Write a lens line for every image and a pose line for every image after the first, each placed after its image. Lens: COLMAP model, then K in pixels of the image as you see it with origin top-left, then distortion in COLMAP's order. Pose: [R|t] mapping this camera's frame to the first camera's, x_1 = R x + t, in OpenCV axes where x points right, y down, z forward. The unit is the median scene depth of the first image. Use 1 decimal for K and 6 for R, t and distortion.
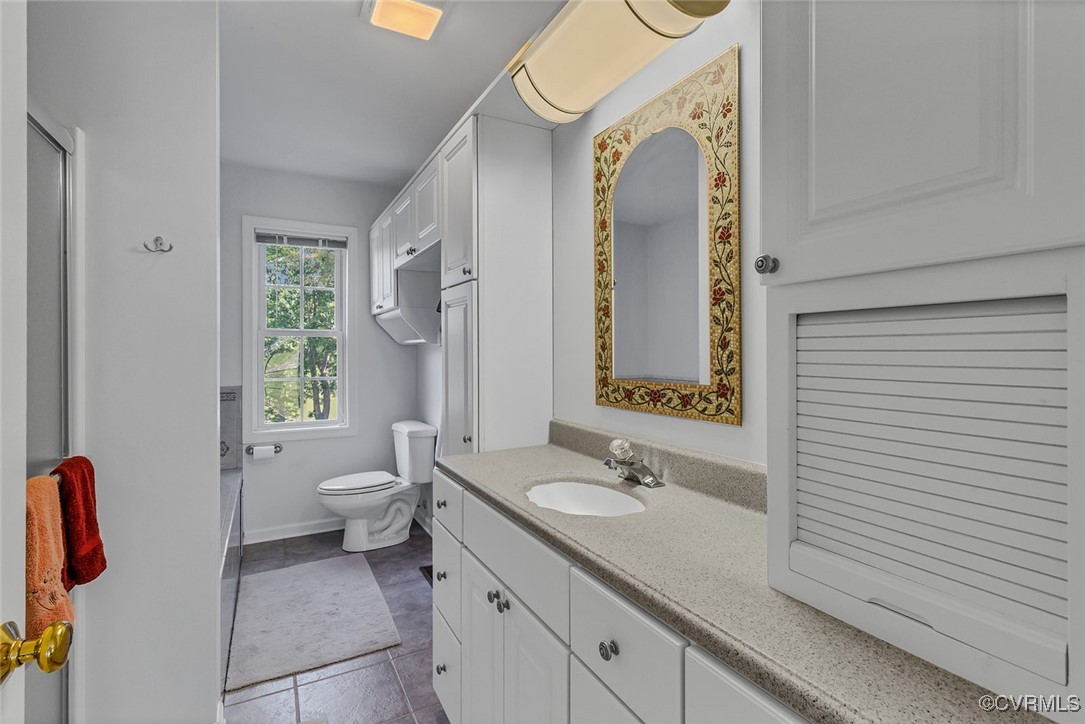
lens RADIAL K [[510.6, 0, 548.7], [0, 510.6, 349.9], [0, 0, 1]] dist [0.002131, 0.000620]
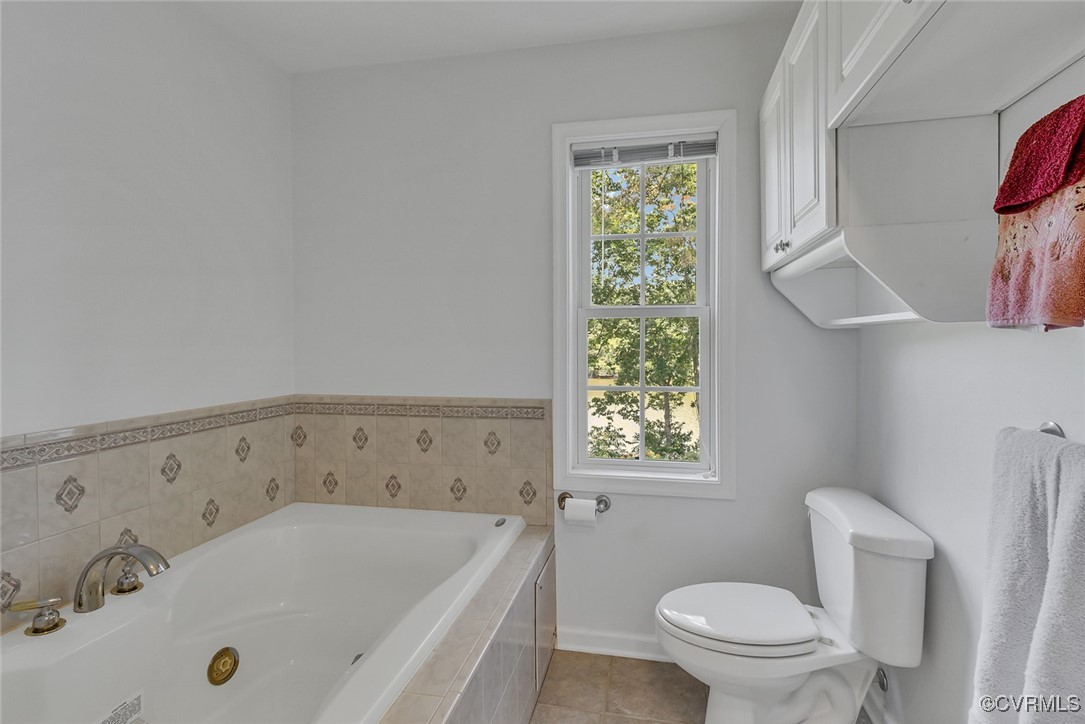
lens RADIAL K [[510.6, 0, 548.7], [0, 510.6, 349.9], [0, 0, 1]] dist [0.002131, 0.000620]
pose [[0.752721, 0.010367, -0.658258, -0.181459], [0.004452, 0.999773, 0.020837, -0.001344], [0.658325, -0.018615, 0.752504, 0.501889]]
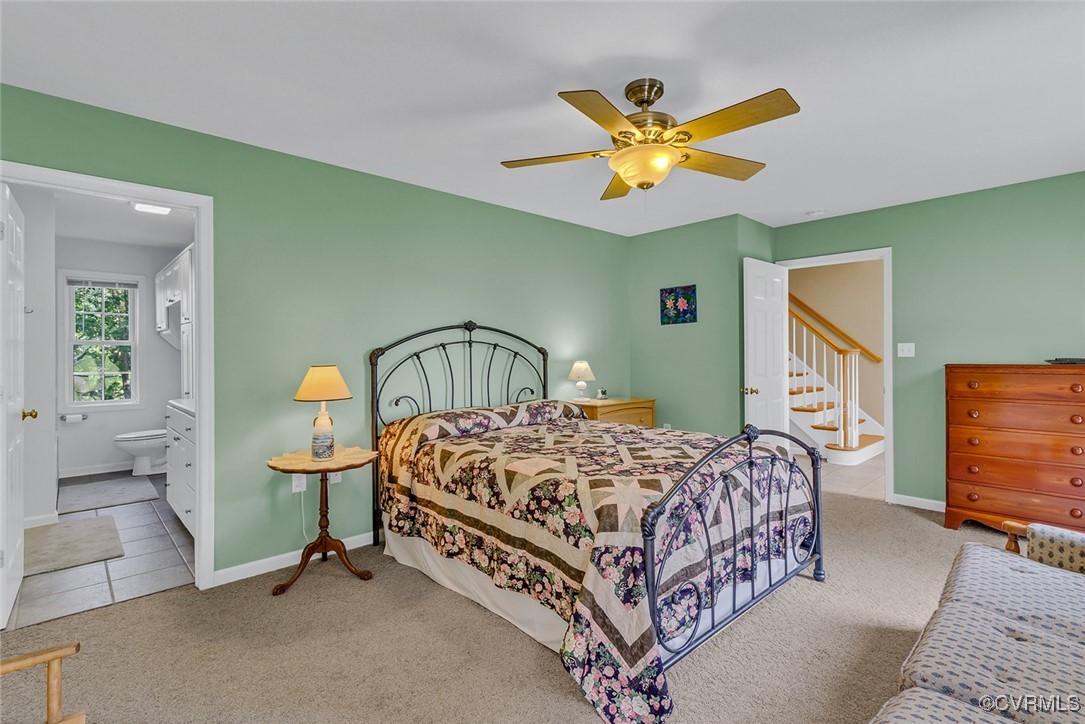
lens RADIAL K [[510.6, 0, 548.7], [0, 510.6, 349.9], [0, 0, 1]] dist [0.002131, 0.000620]
pose [[0.967325, -0.005045, 0.253490, 0.446812], [0.006278, 0.999972, -0.004053, 0.002401], [-0.253463, 0.005512, 0.967329, -0.873629]]
